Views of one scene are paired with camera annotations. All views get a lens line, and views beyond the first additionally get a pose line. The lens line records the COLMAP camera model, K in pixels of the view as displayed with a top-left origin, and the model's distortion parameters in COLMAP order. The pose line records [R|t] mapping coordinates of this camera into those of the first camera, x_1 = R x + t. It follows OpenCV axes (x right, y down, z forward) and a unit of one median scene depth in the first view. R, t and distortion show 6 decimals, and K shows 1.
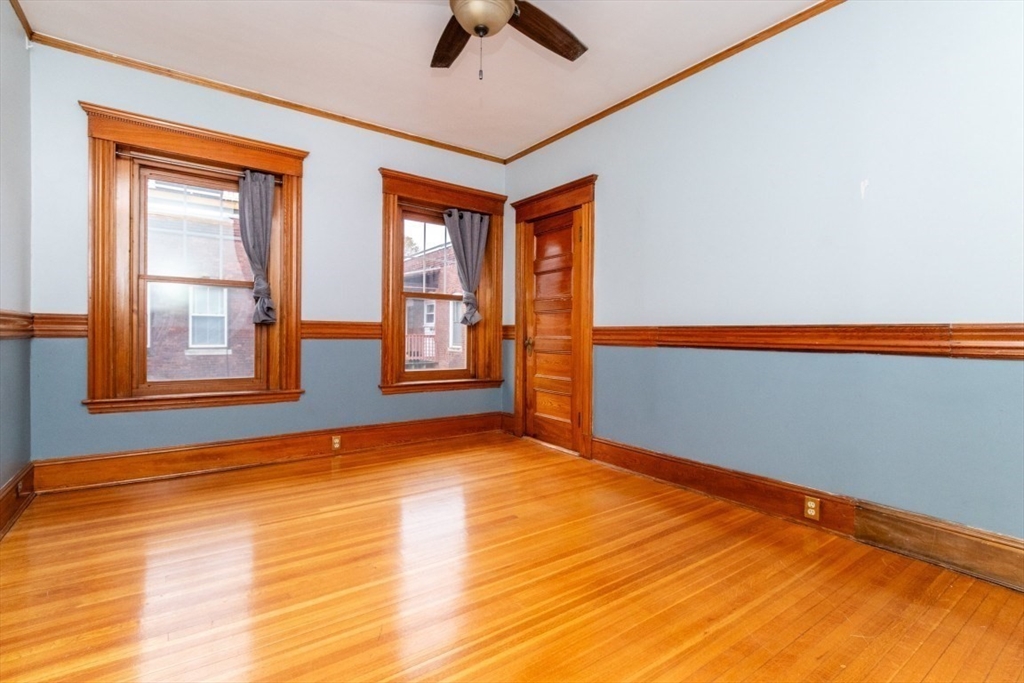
lens RADIAL K [[477.3, 0, 508.2], [0, 477.3, 336.3], [0, 0, 1]] dist [-0.000626, -0.001857]
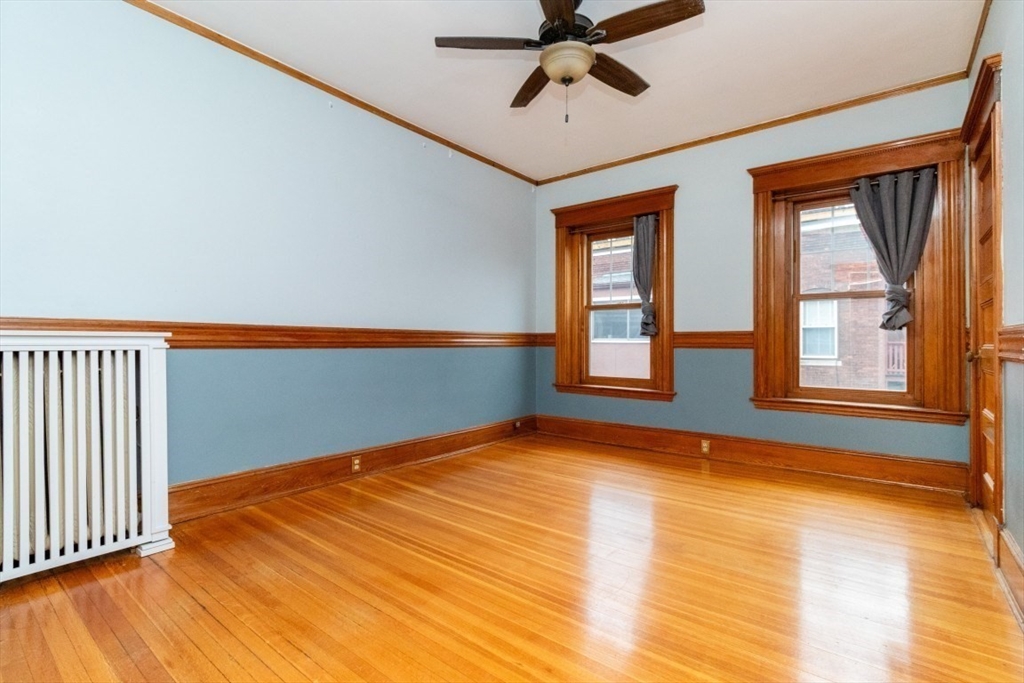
lens RADIAL K [[477.3, 0, 508.2], [0, 477.3, 336.3], [0, 0, 1]] dist [-0.000626, -0.001857]
pose [[0.257096, -0.021787, -0.966140, 0.547099], [-0.002283, 0.999729, -0.023151, 0.004781], [0.966383, 0.008157, 0.256977, 0.304480]]
